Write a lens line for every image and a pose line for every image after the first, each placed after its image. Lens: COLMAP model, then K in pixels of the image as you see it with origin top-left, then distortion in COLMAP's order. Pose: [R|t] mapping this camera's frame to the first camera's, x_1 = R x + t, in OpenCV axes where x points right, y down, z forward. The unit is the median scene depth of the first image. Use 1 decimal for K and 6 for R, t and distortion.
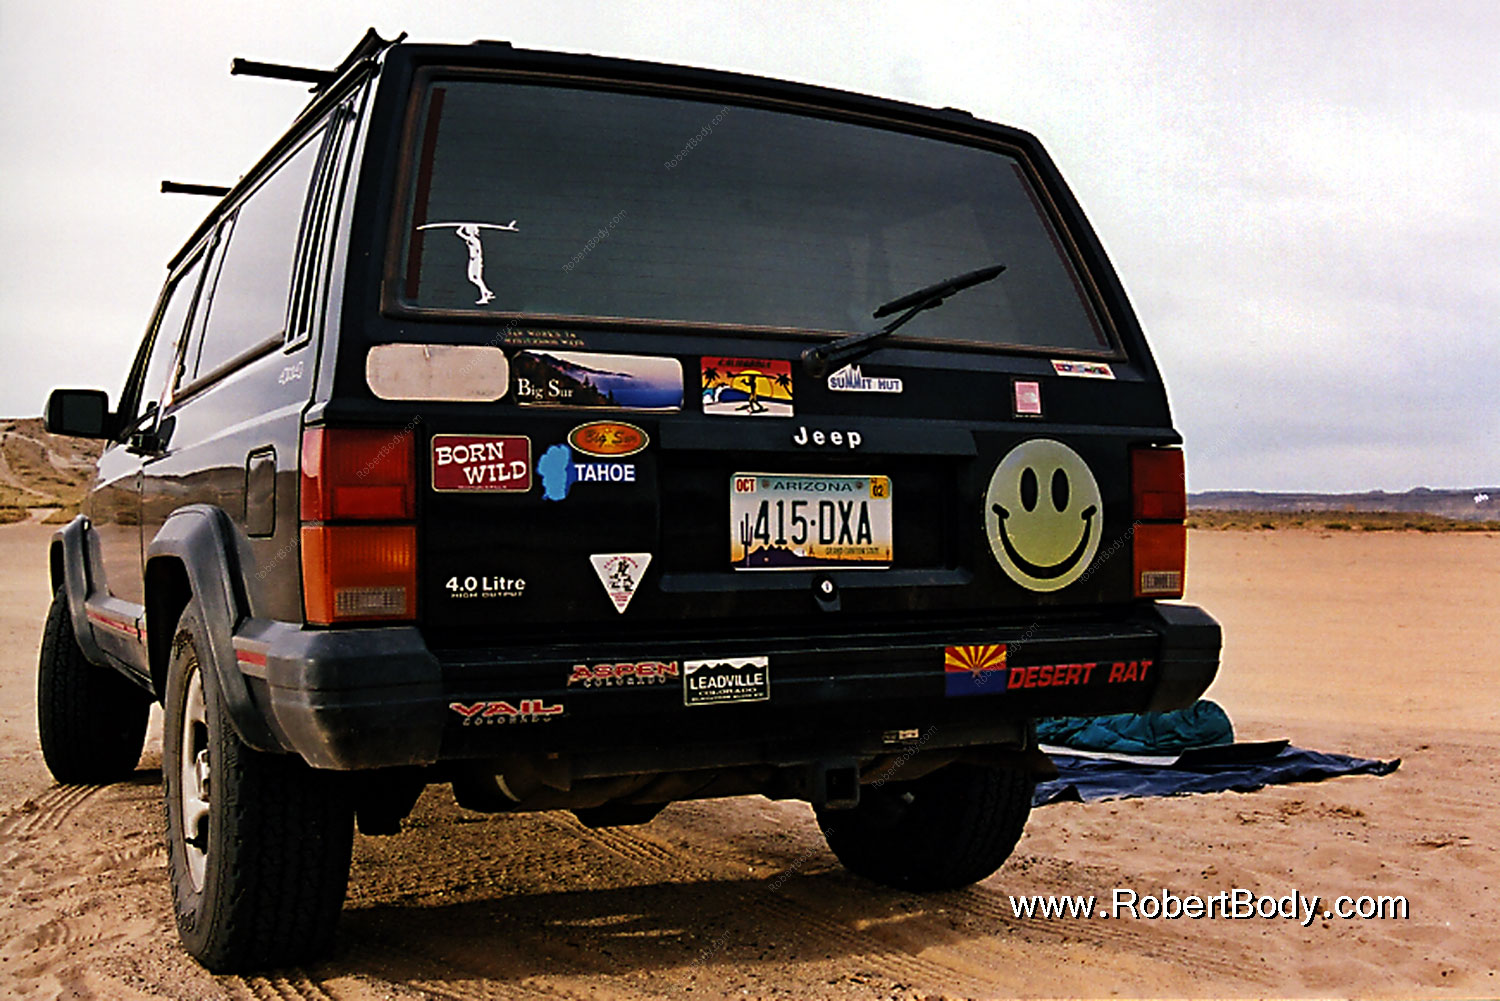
lens RADIAL K [[1473.5, 0, 723.6], [0, 1473.5, 513.6], [0, 0, 1]] dist [-0.092706, 0.276544]
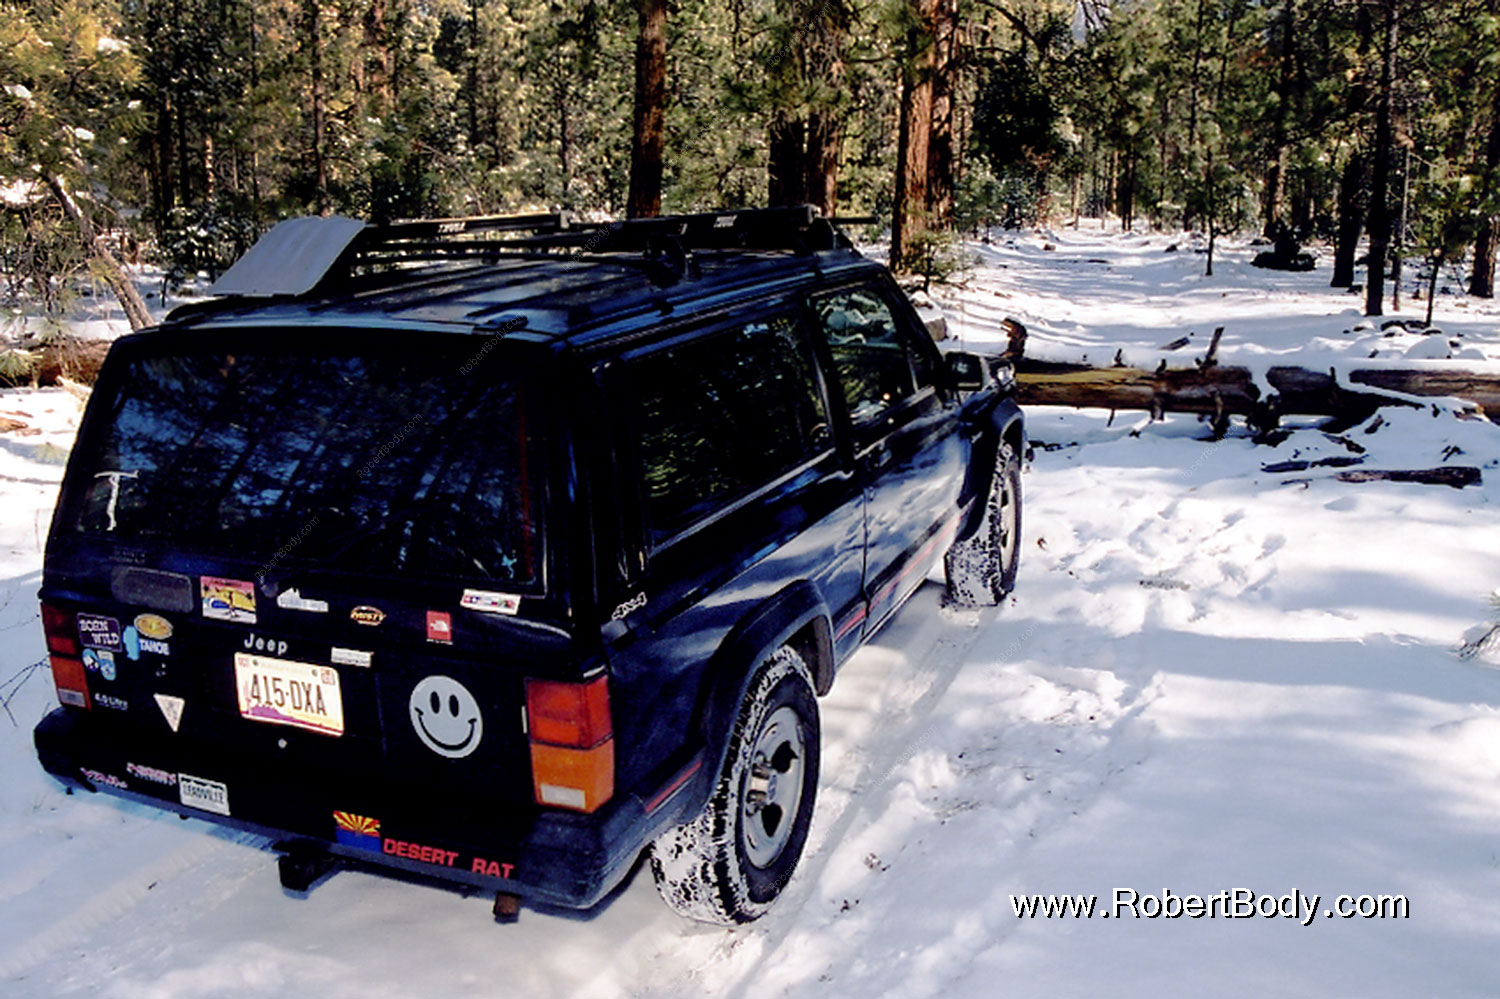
lens RADIAL K [[1473.5, 0, 723.6], [0, 1473.5, 512.6], [0, 0, 1]] dist [-0.092706, 0.276544]
pose [[0.575868, 0.190201, -0.795110, 1.386044], [0.059630, 0.960199, 0.272879, -0.518749], [0.815365, -0.204555, 0.541606, 0.638311]]
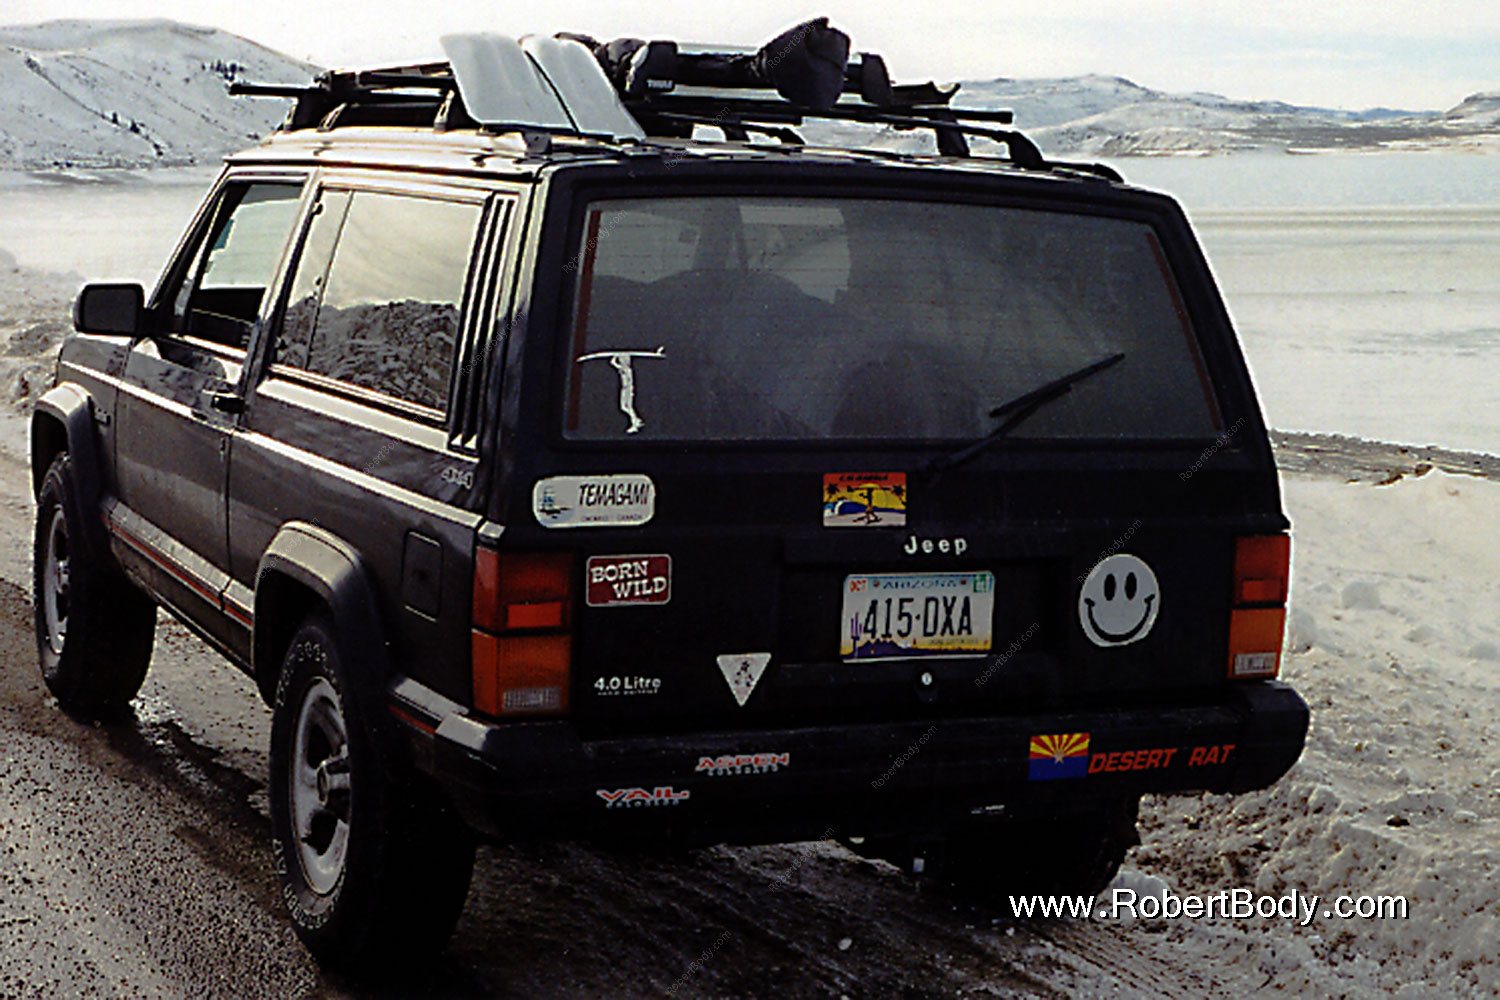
lens RADIAL K [[2257.2, 0, 750.0], [0, 2257.2, 500.0], [0, 0, 1]] dist [-0.001578, -0.021935]
pose [[0.997892, 0.058064, -0.028994, -0.020284], [-0.053409, 0.988506, 0.141431, -0.316330], [0.036872, -0.139584, 0.989524, -0.660750]]
